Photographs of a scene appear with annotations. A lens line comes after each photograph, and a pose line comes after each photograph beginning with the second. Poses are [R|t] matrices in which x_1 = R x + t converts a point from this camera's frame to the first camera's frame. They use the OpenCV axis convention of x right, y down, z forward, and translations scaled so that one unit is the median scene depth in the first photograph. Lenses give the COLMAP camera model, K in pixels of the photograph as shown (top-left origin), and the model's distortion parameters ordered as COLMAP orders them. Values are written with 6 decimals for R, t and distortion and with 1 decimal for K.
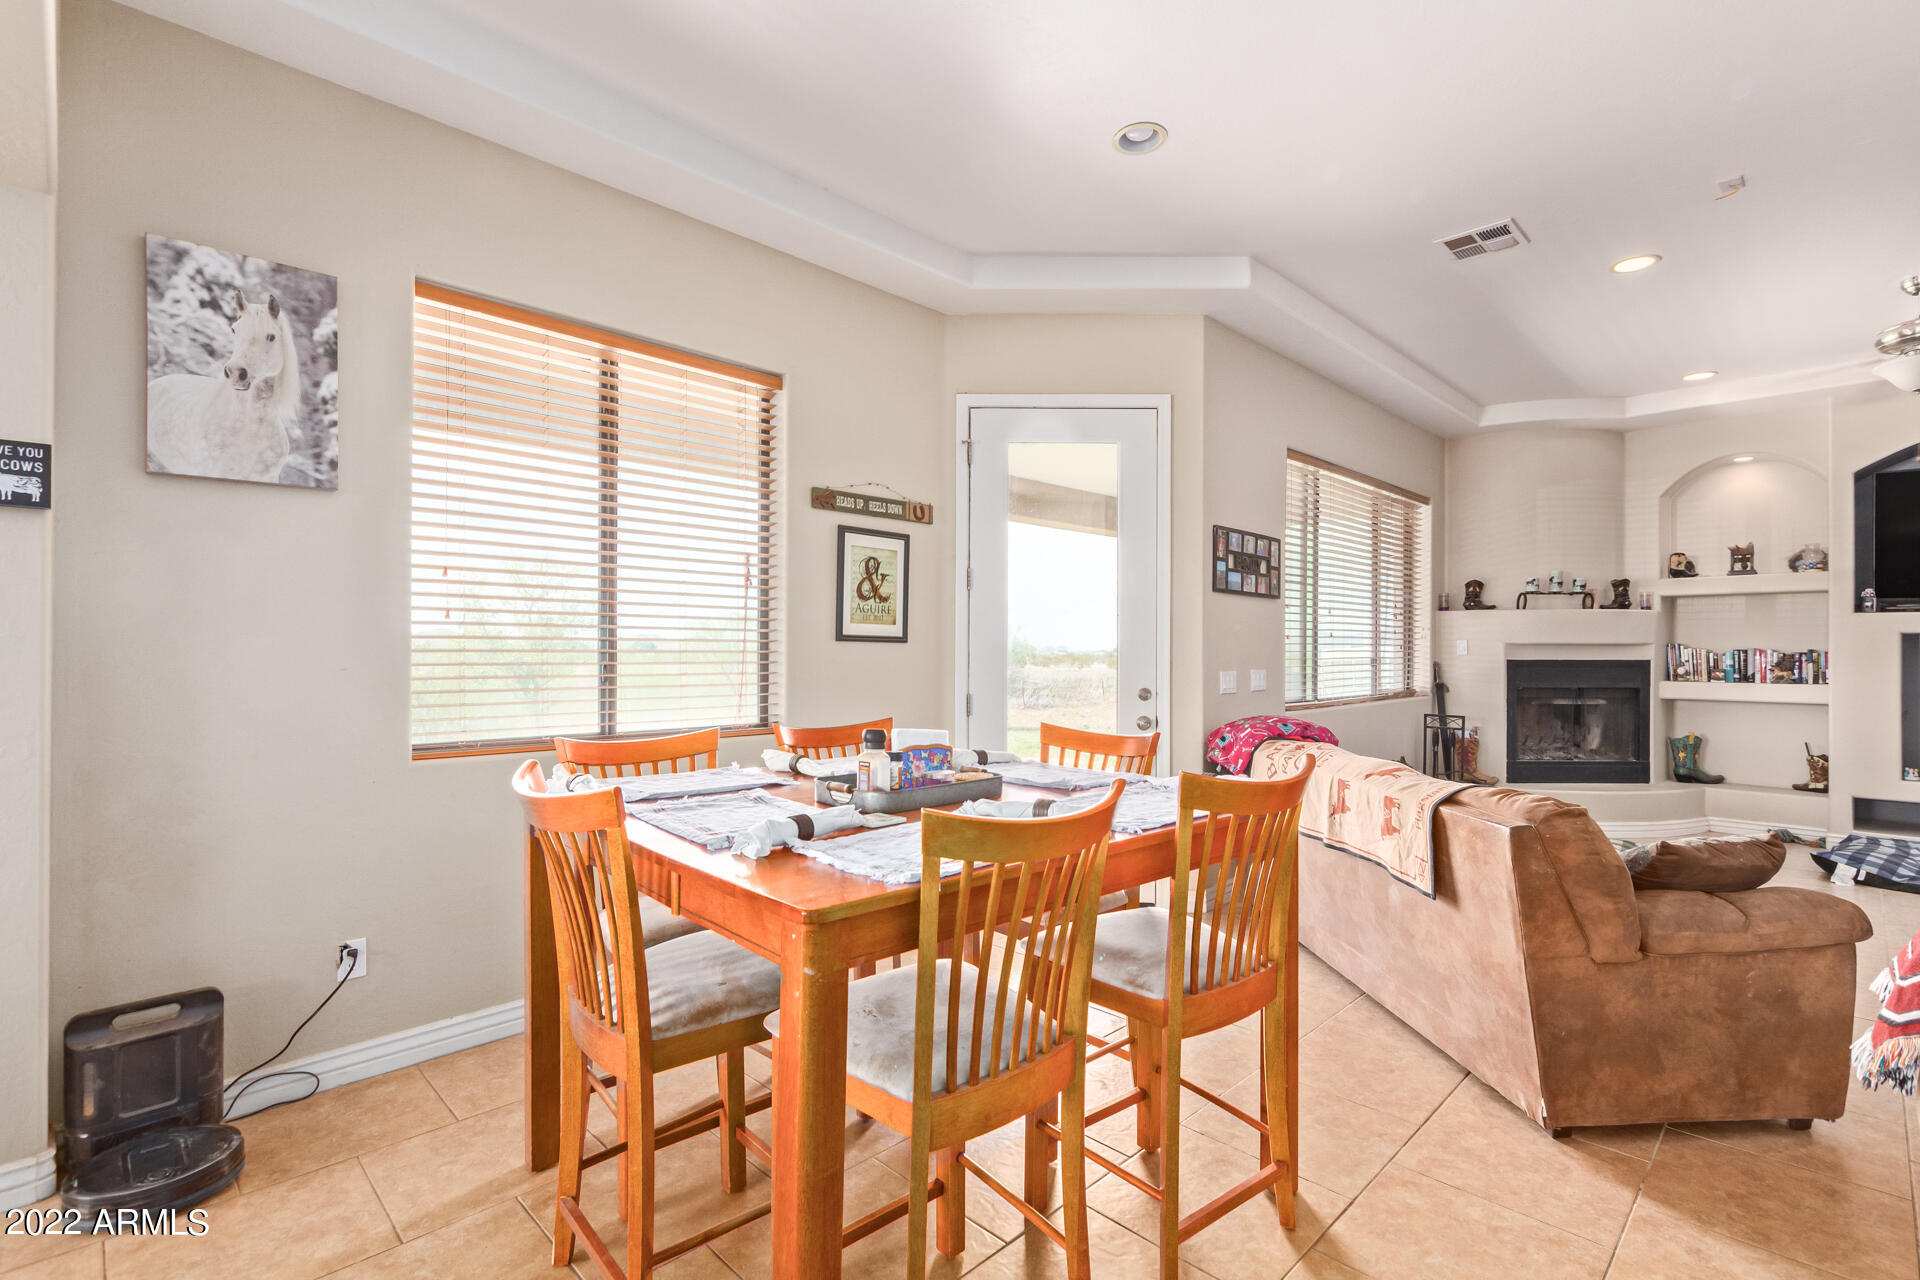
lens RADIAL K [[884.7, 0, 952.1], [0, 884.7, 642.6], [0, 0, 1]] dist [0.004929, -0.001215]
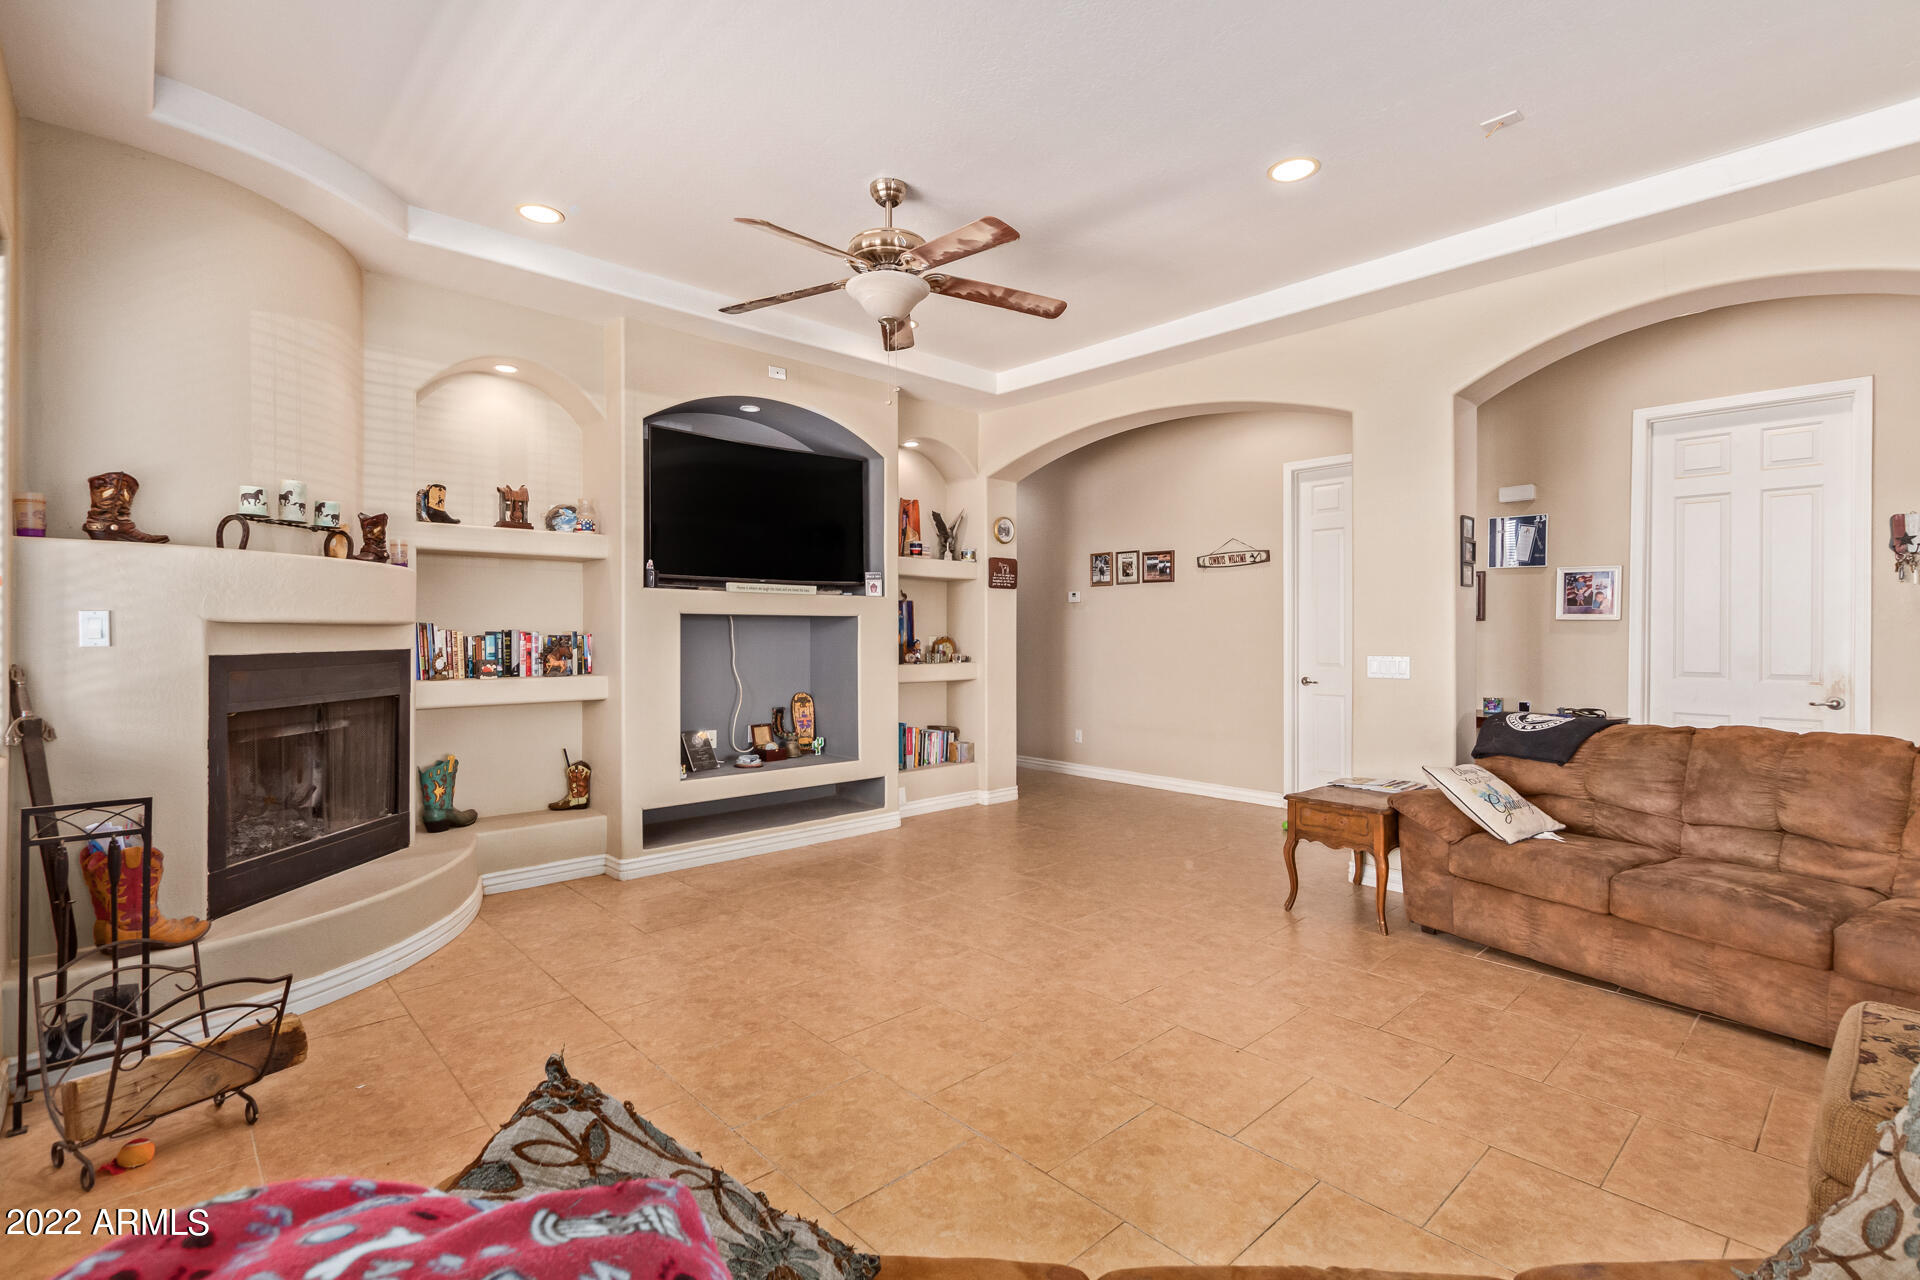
lens RADIAL K [[884.7, 0, 971.7], [0, 884.7, 635.3], [0, 0, 1]] dist [0.004929, -0.001215]
pose [[0.023239, -0.008826, 0.999691, 0.182593], [-0.008488, 0.999923, 0.009026, 0.000993], [-0.999694, -0.008695, 0.023162, 0.625039]]
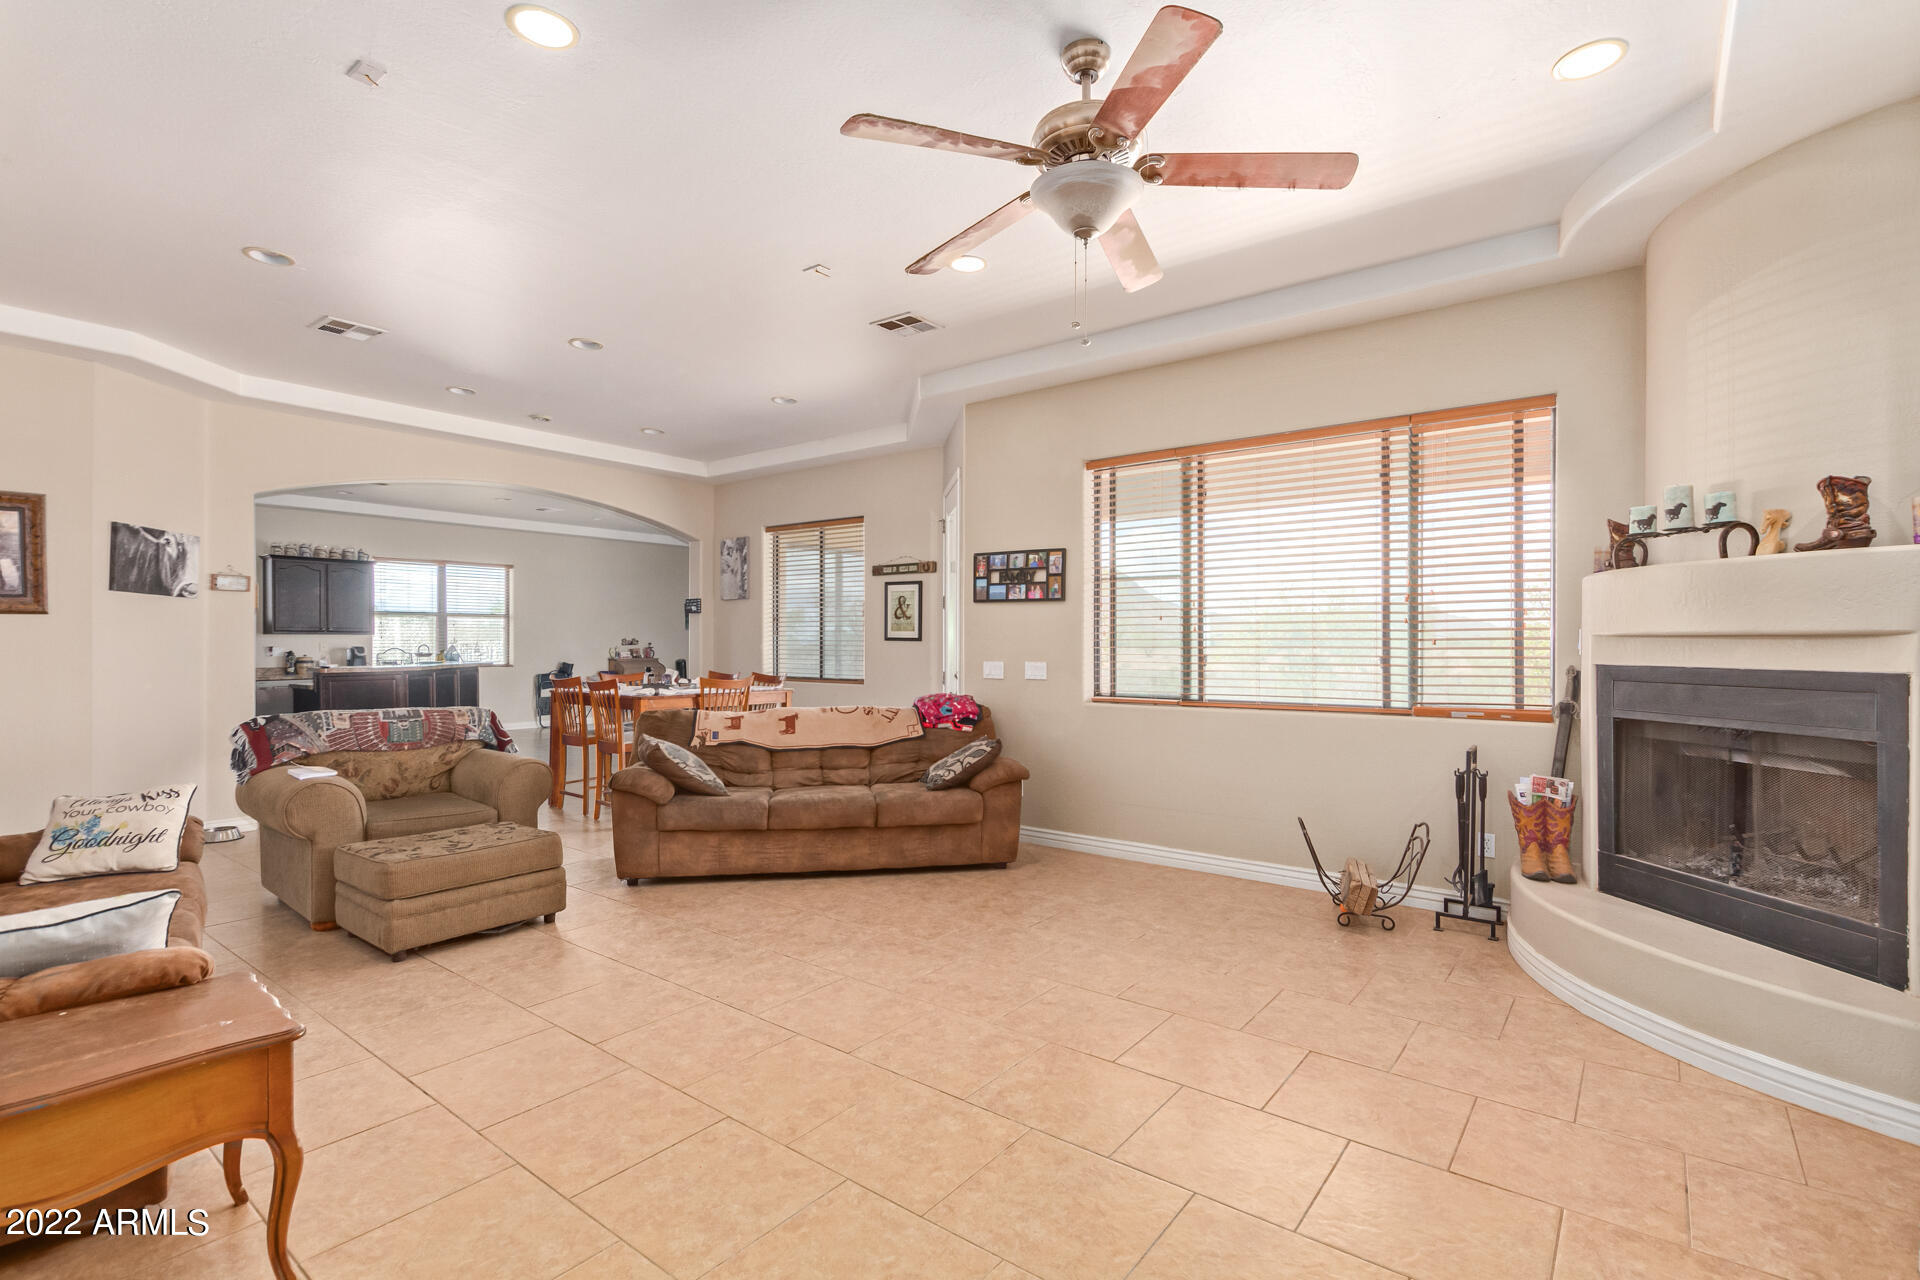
lens RADIAL K [[884.7, 0, 974.4], [0, 884.7, 638.2], [0, 0, 1]] dist [0.004929, -0.001215]
pose [[0.142761, -0.007539, -0.989729, 1.176439], [0.006376, 0.999957, -0.006697, 0.004688], [0.989737, -0.005355, 0.142803, 0.576269]]
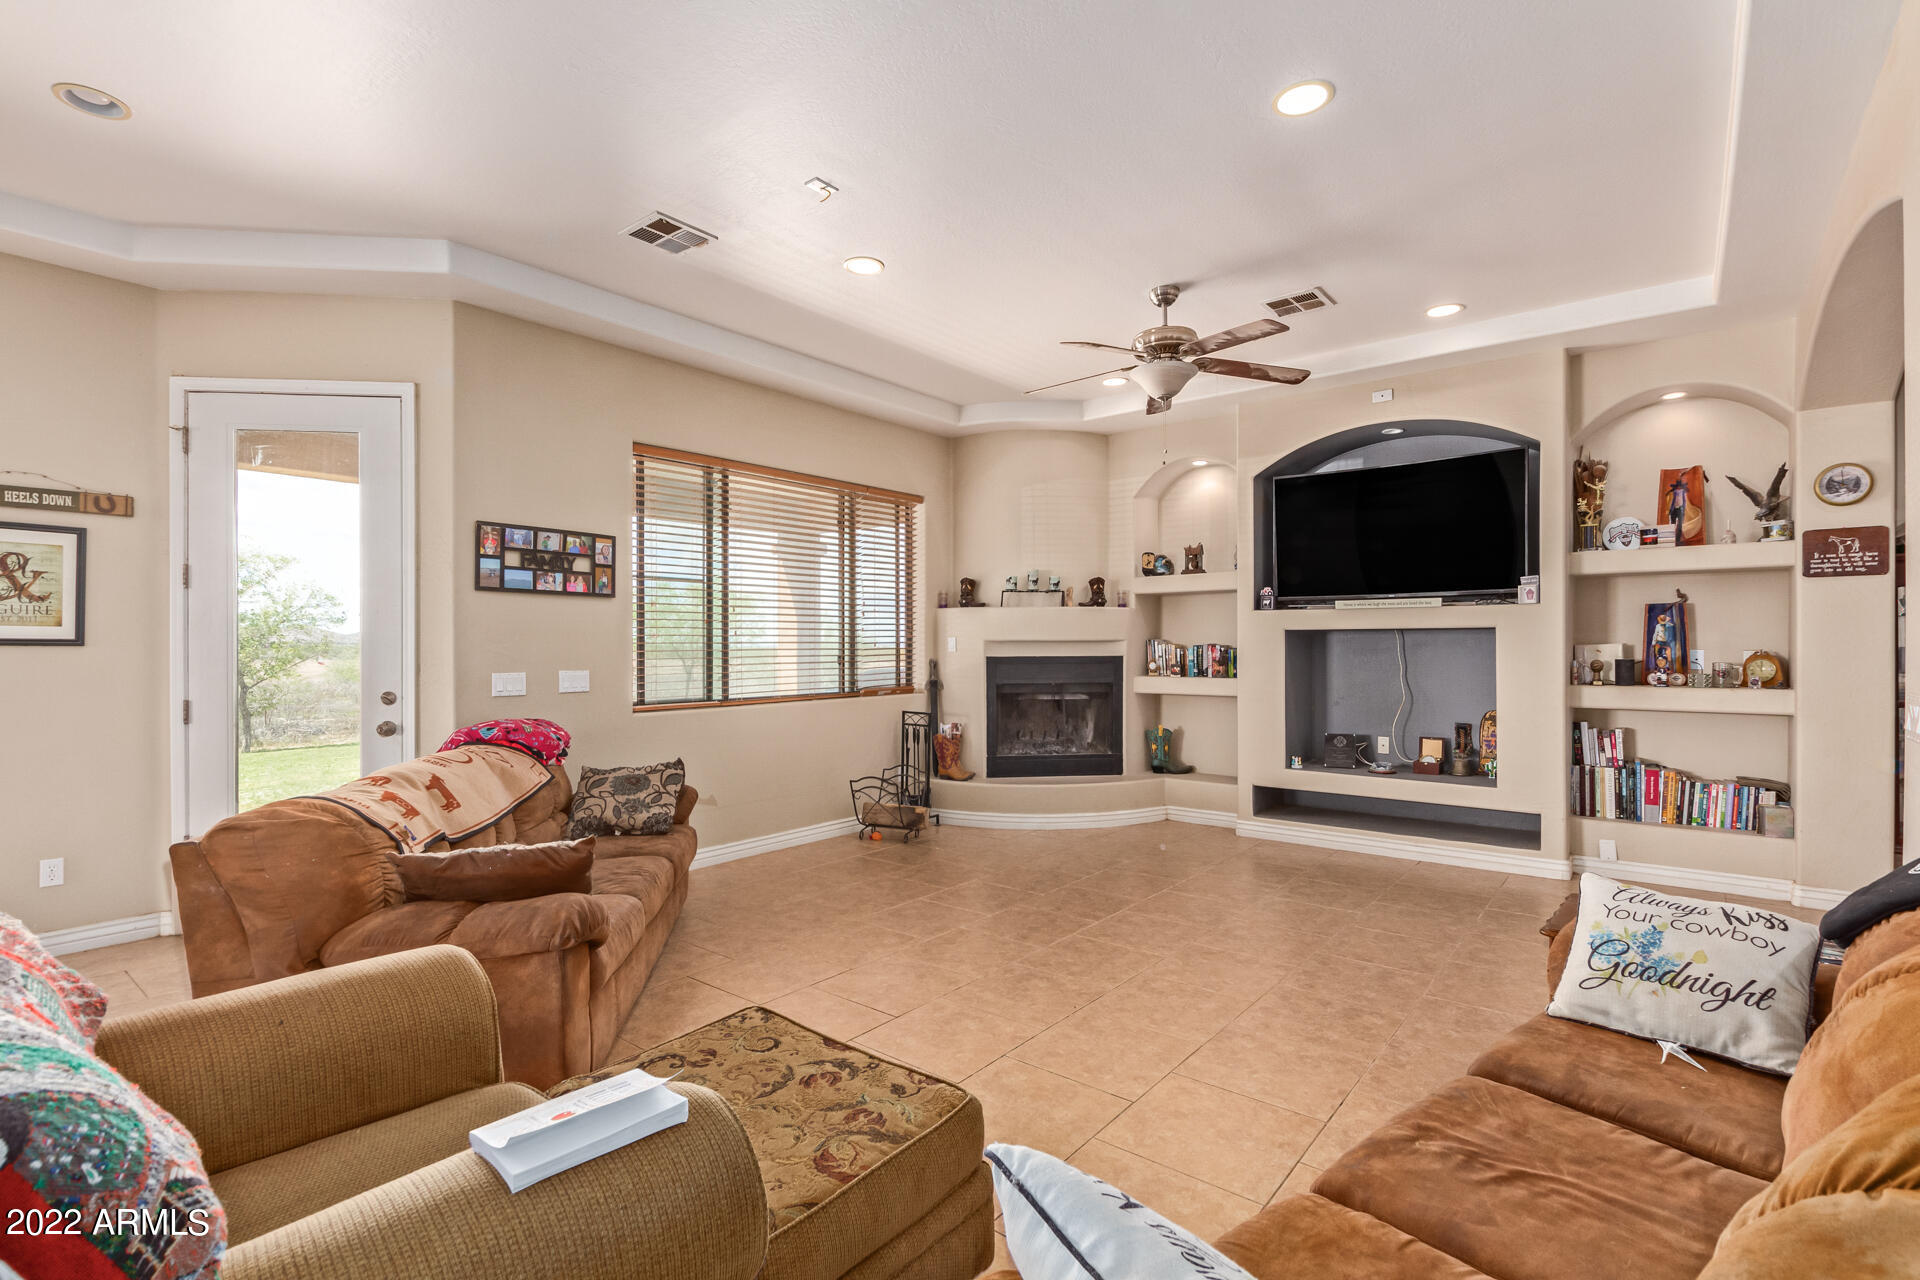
lens RADIAL K [[884.7, 0, 946.4], [0, 884.7, 645.3], [0, 0, 1]] dist [0.004929, -0.001215]
pose [[0.994760, -0.005746, 0.102080, 0.504737], [0.004945, 0.999955, 0.008096, -0.002175], [-0.102122, -0.007549, 0.994743, -0.006392]]
